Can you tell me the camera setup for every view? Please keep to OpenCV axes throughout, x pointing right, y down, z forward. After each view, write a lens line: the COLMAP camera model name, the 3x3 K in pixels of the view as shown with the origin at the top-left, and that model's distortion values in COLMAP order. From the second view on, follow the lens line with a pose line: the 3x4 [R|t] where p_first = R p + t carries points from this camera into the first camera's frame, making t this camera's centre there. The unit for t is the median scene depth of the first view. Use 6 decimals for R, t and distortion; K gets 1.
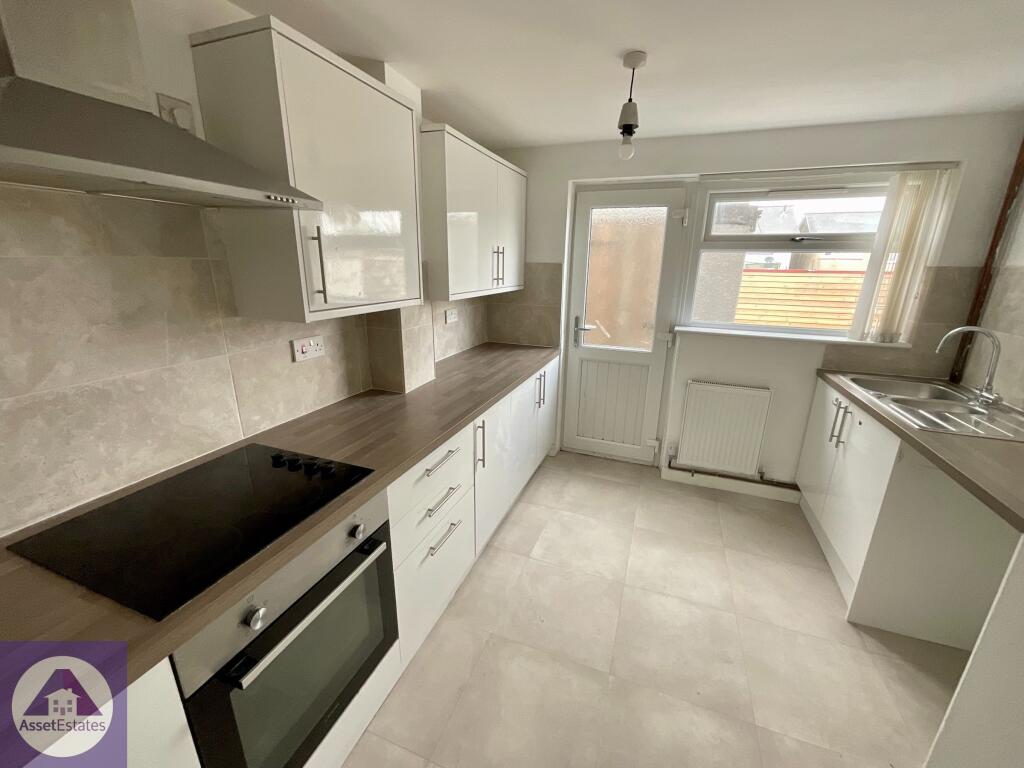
lens RADIAL K [[412.1, 0, 512.0], [0, 412.1, 384.0], [0, 0, 1]] dist [-0.002866, -0.000480]
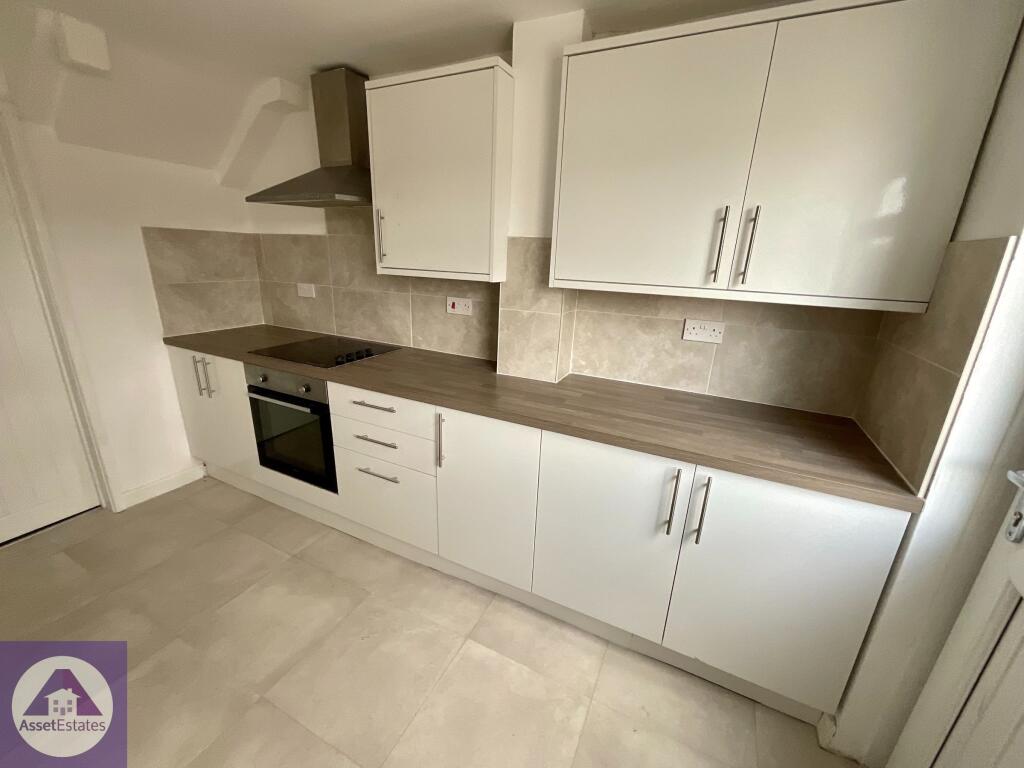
lens RADIAL K [[412.1, 0, 512.0], [0, 412.1, 384.0], [0, 0, 1]] dist [-0.002866, -0.000480]
pose [[-0.082790, 0.284793, -0.955007, 0.514966], [-0.317960, 0.900664, 0.296152, -0.193968], [0.944482, 0.328173, 0.015987, 0.780388]]
